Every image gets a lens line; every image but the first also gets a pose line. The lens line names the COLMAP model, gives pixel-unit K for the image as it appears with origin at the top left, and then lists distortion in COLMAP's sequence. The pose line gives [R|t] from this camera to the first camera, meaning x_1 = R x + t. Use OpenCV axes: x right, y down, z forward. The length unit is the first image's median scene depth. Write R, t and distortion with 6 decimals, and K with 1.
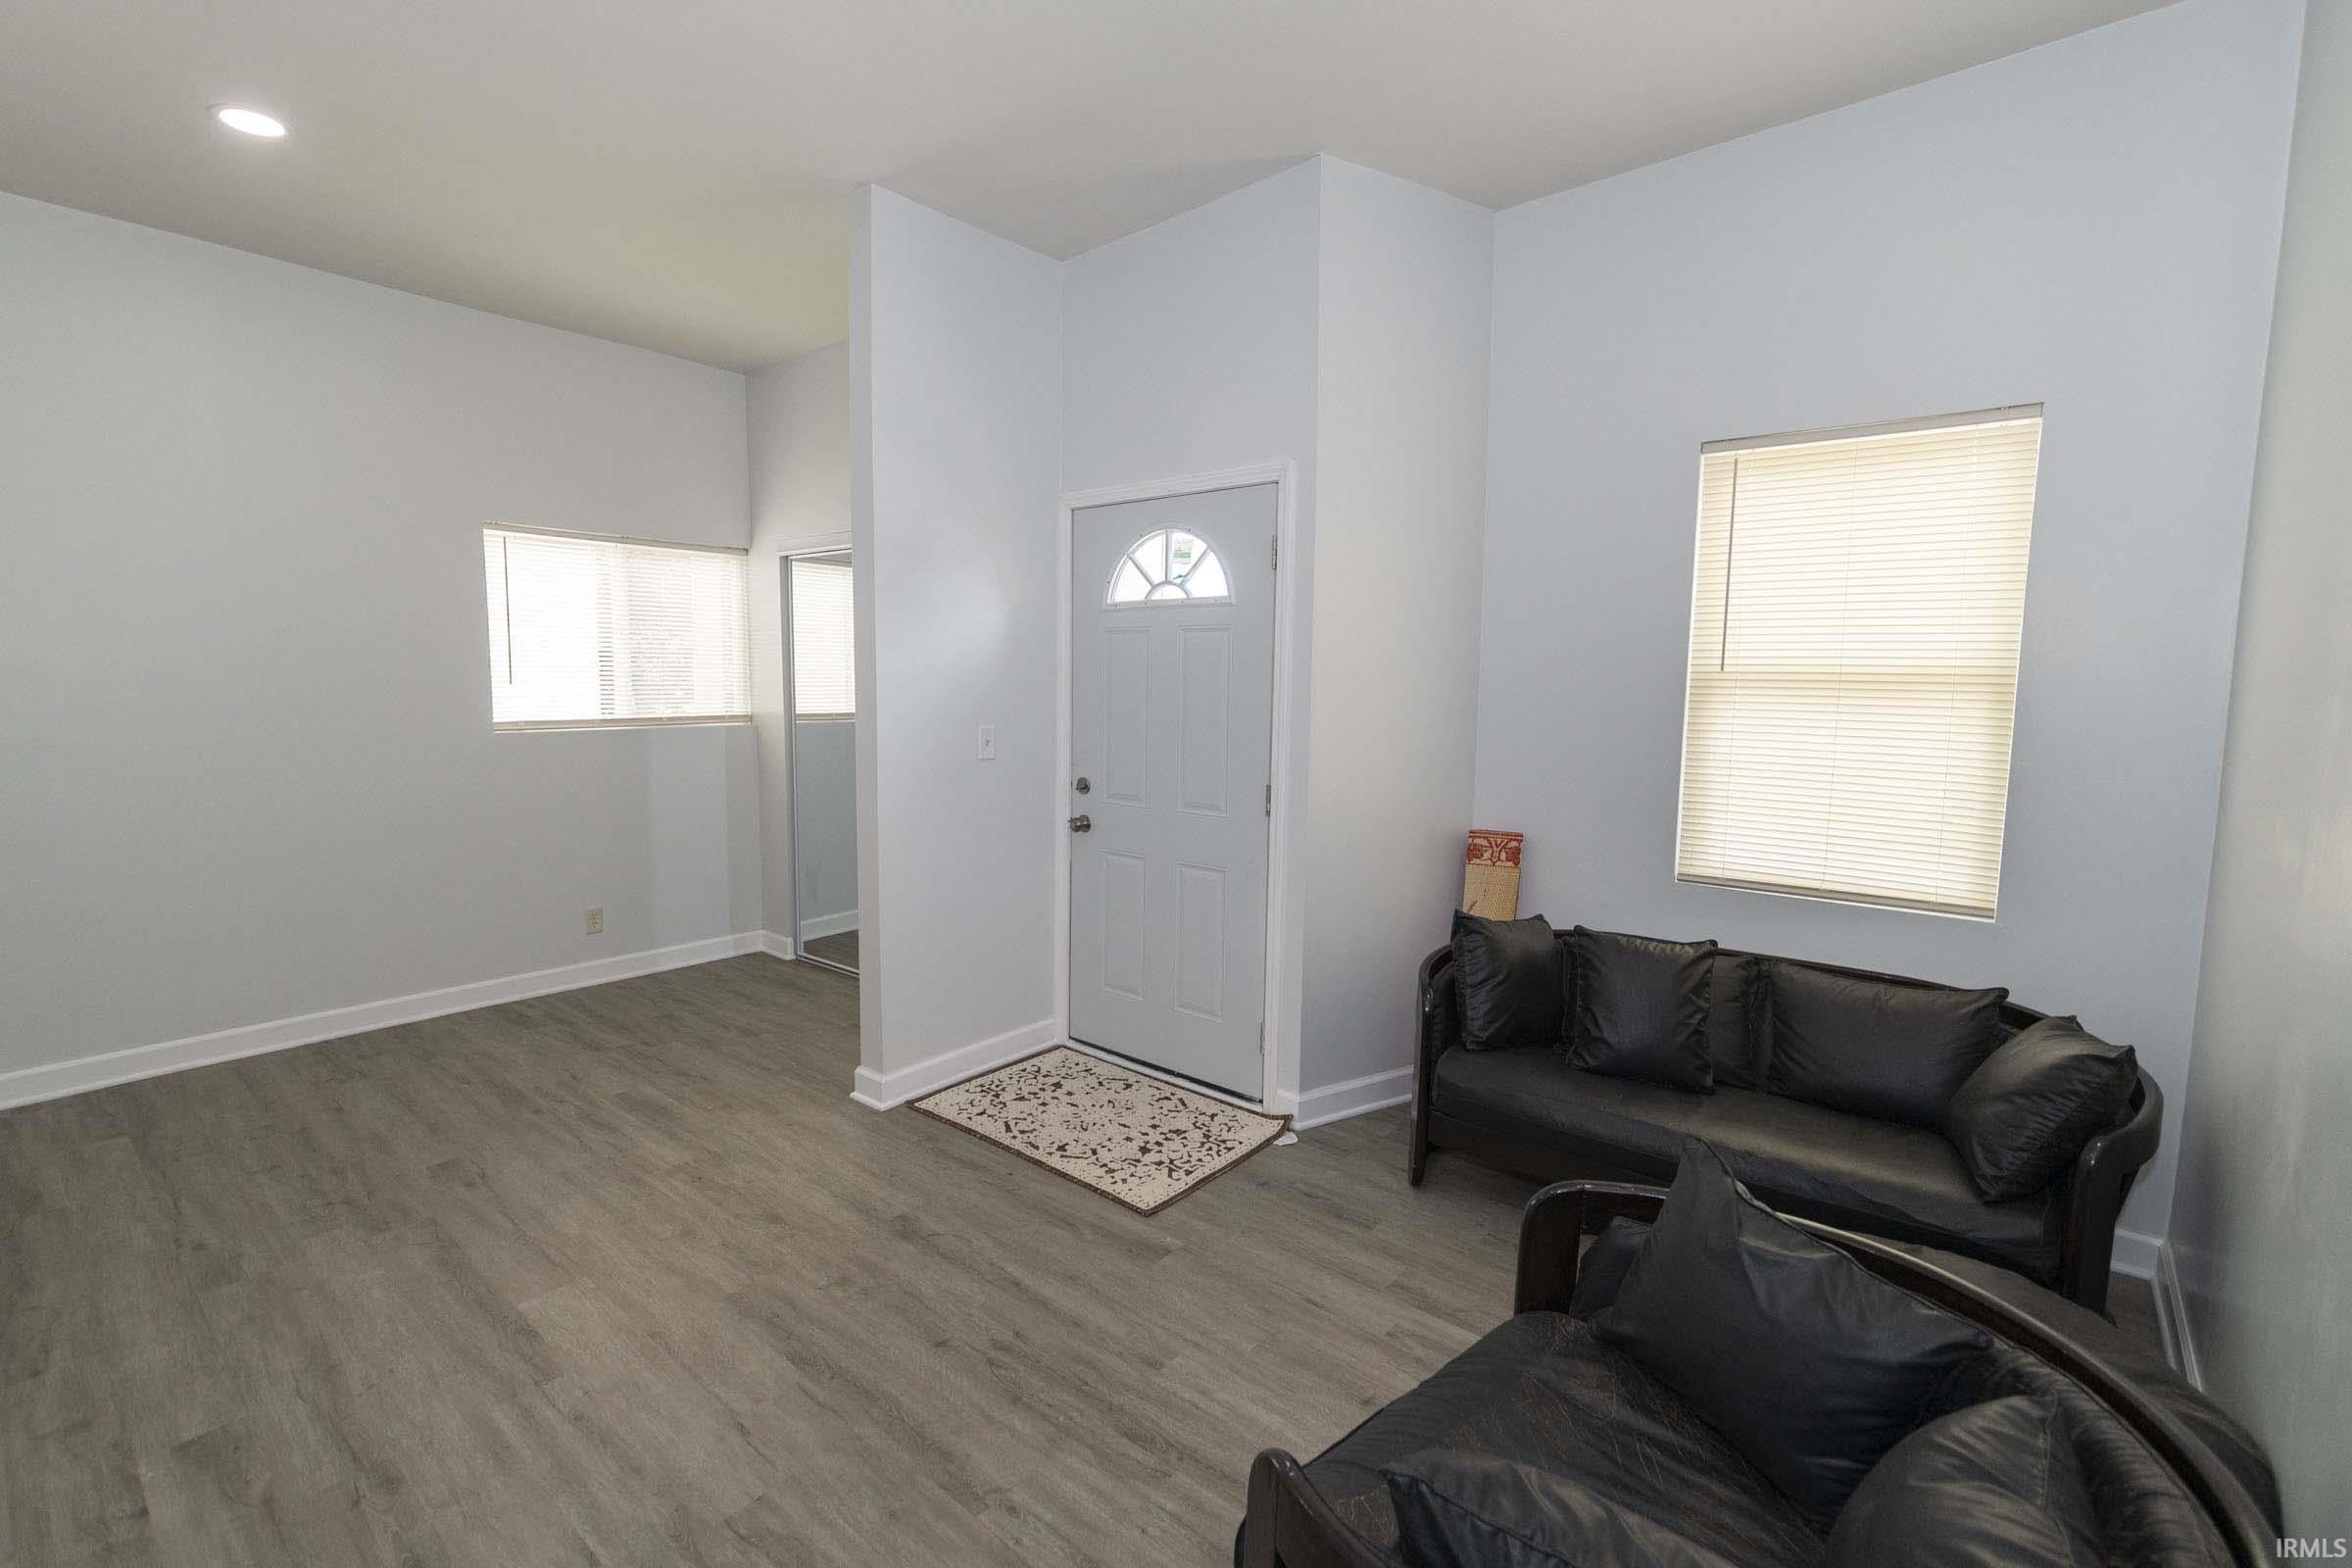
lens RADIAL K [[1043.5, 0, 1153.0], [0, 1043.5, 771.9], [0, 0, 1]] dist [0.000694, -0.000527]
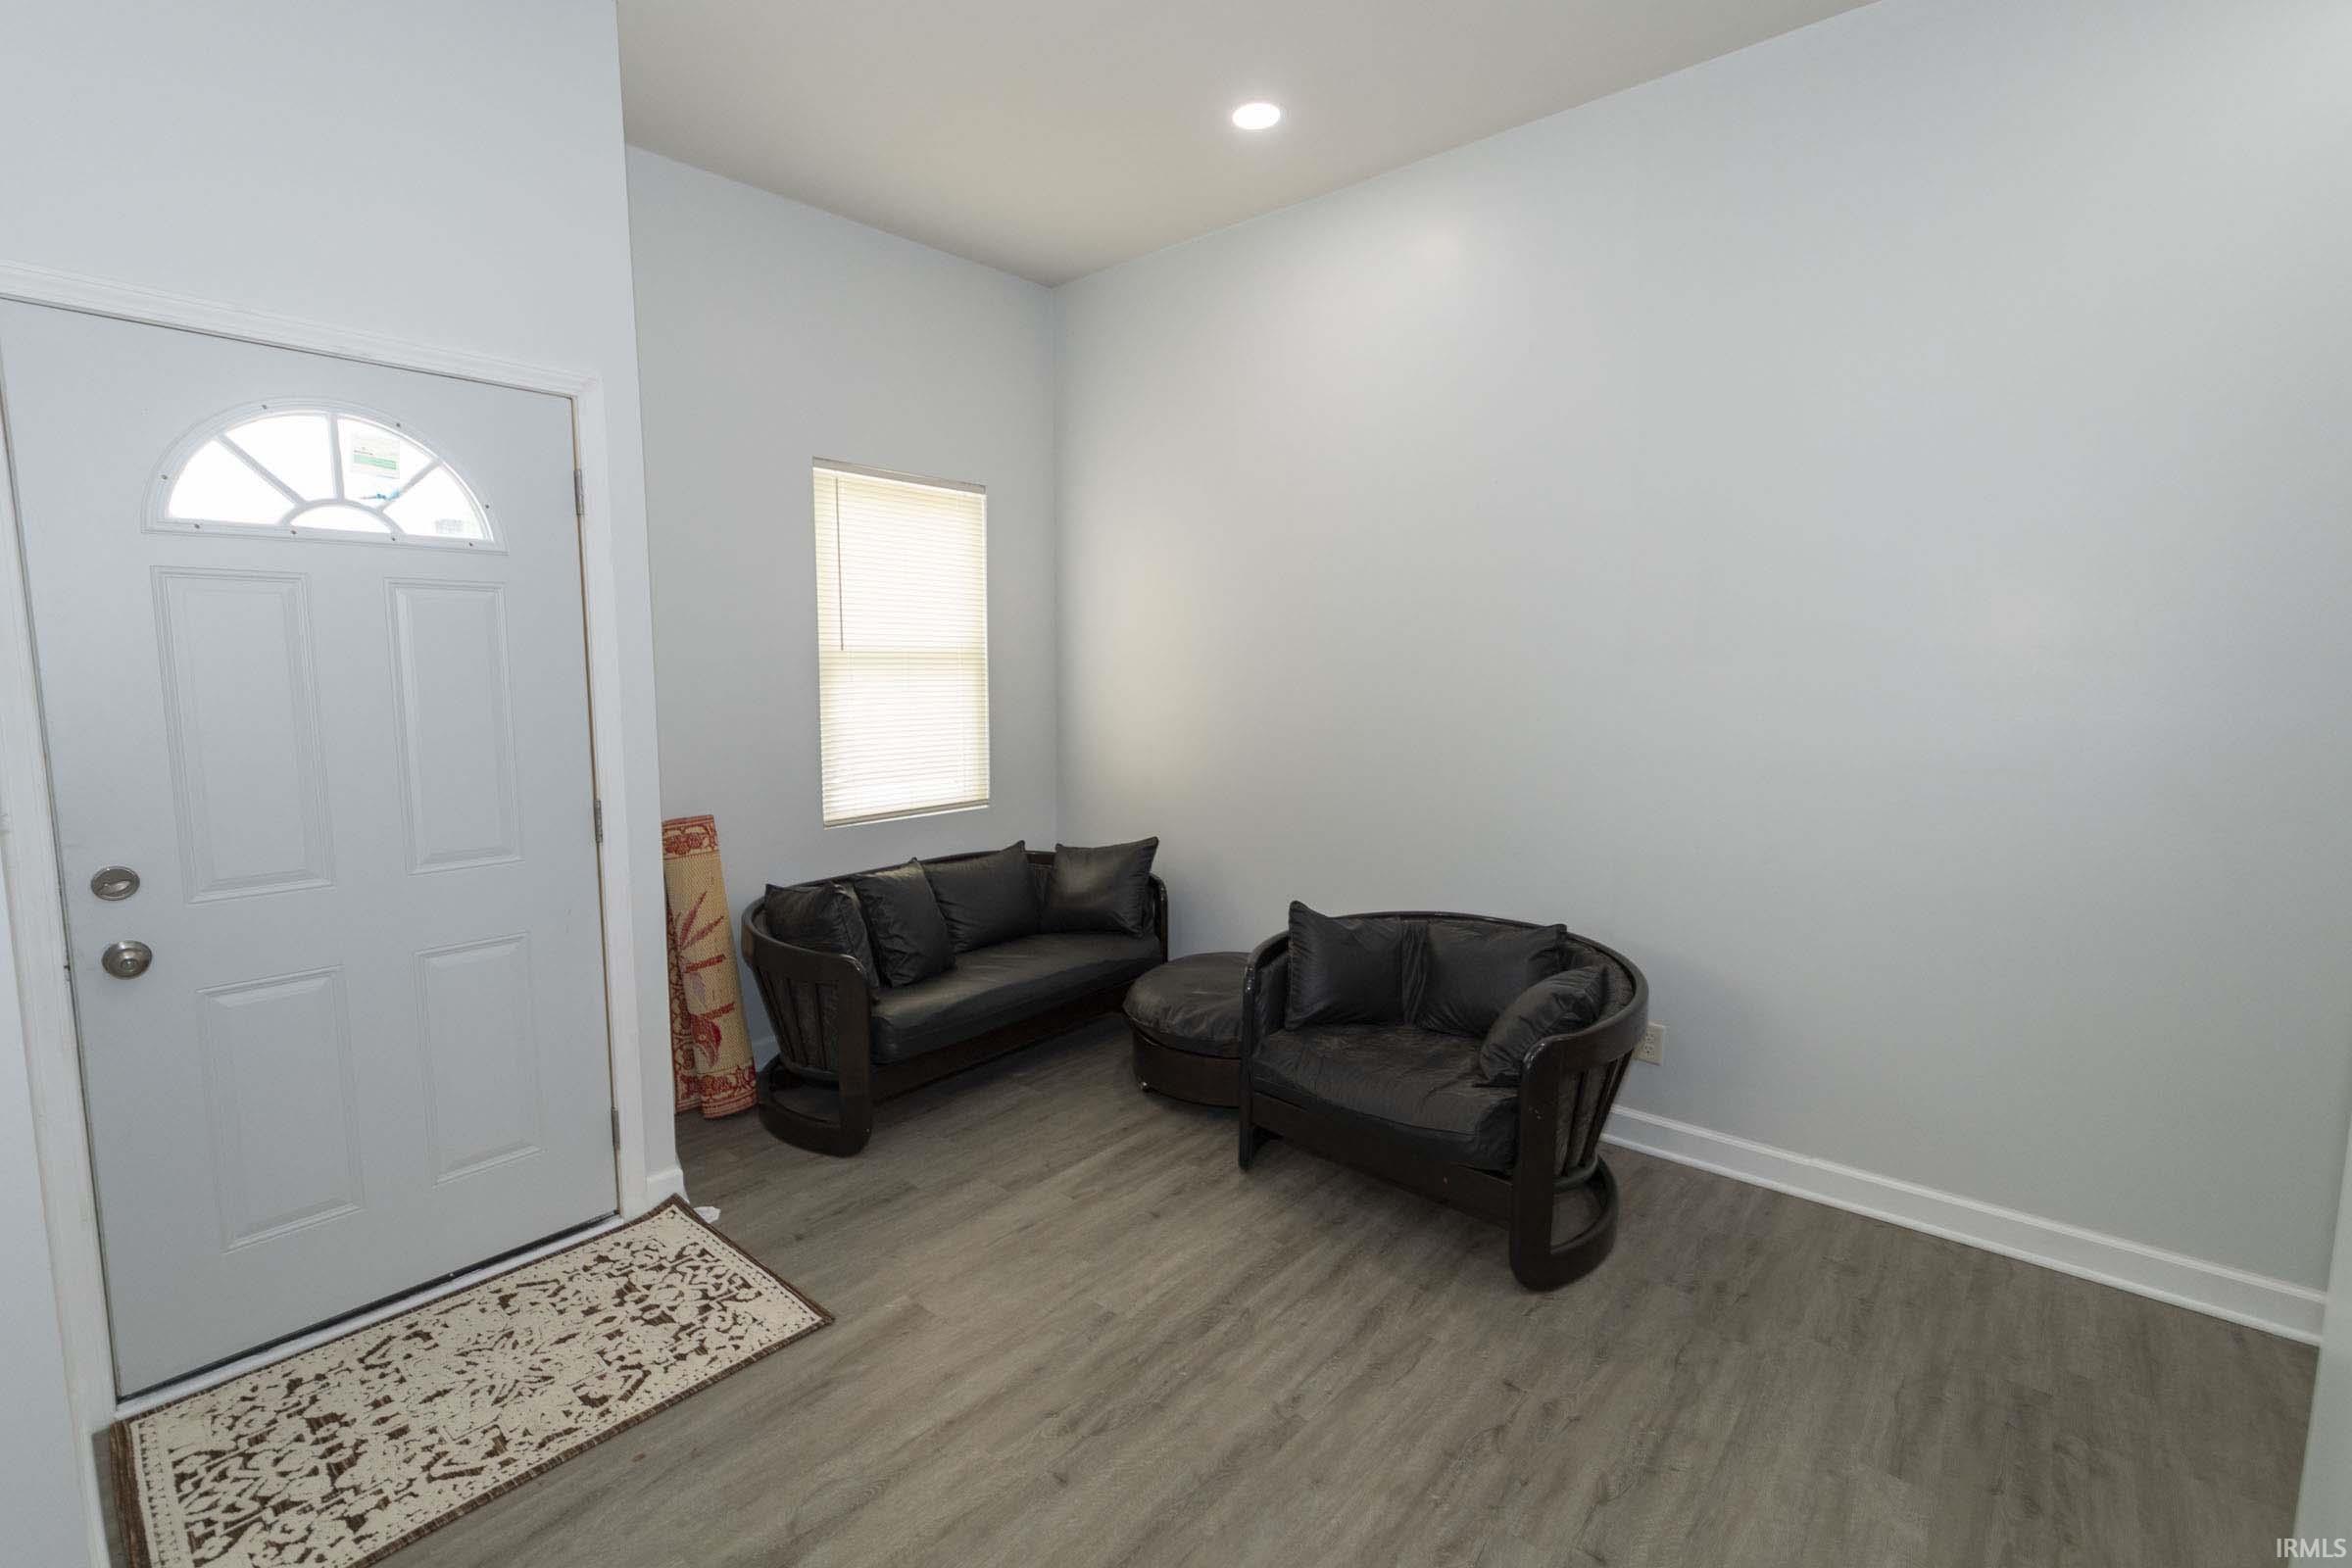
lens RADIAL K [[1043.5, 0, 1153.0], [0, 1043.5, 771.9], [0, 0, 1]] dist [0.000694, -0.000527]
pose [[0.008589, -0.117367, 0.993051, -0.605546], [0.095508, 0.988644, 0.116020, -0.054922], [-0.995392, 0.093848, 0.019700, 0.550938]]
